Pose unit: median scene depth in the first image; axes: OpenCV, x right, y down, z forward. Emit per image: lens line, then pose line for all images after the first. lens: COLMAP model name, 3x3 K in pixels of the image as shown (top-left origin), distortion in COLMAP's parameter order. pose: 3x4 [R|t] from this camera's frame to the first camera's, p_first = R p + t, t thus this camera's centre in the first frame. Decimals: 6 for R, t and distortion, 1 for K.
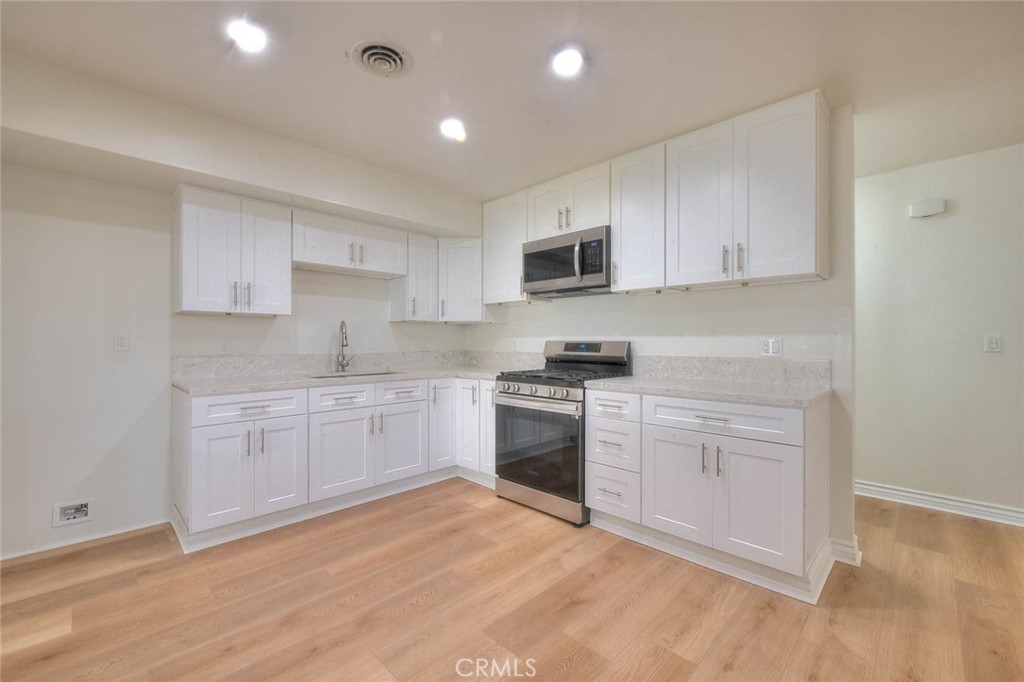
lens RADIAL K [[411.1, 0, 517.3], [0, 411.1, 344.1], [0, 0, 1]] dist [0.000070, -0.002626]
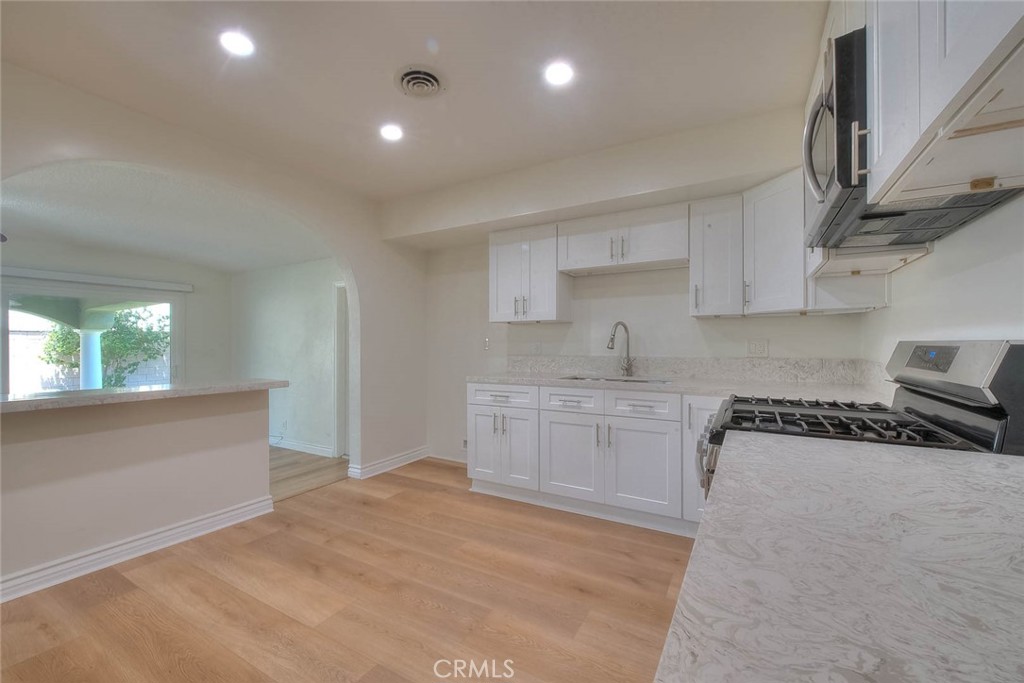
lens RADIAL K [[411.1, 0, 508.3], [0, 411.1, 344.4], [0, 0, 1]] dist [0.000070, -0.002626]
pose [[0.259013, 0.000242, -0.965874, 0.503153], [-0.004768, 0.999988, -0.001029, -0.002664], [0.965862, 0.004872, 0.259012, 0.607331]]
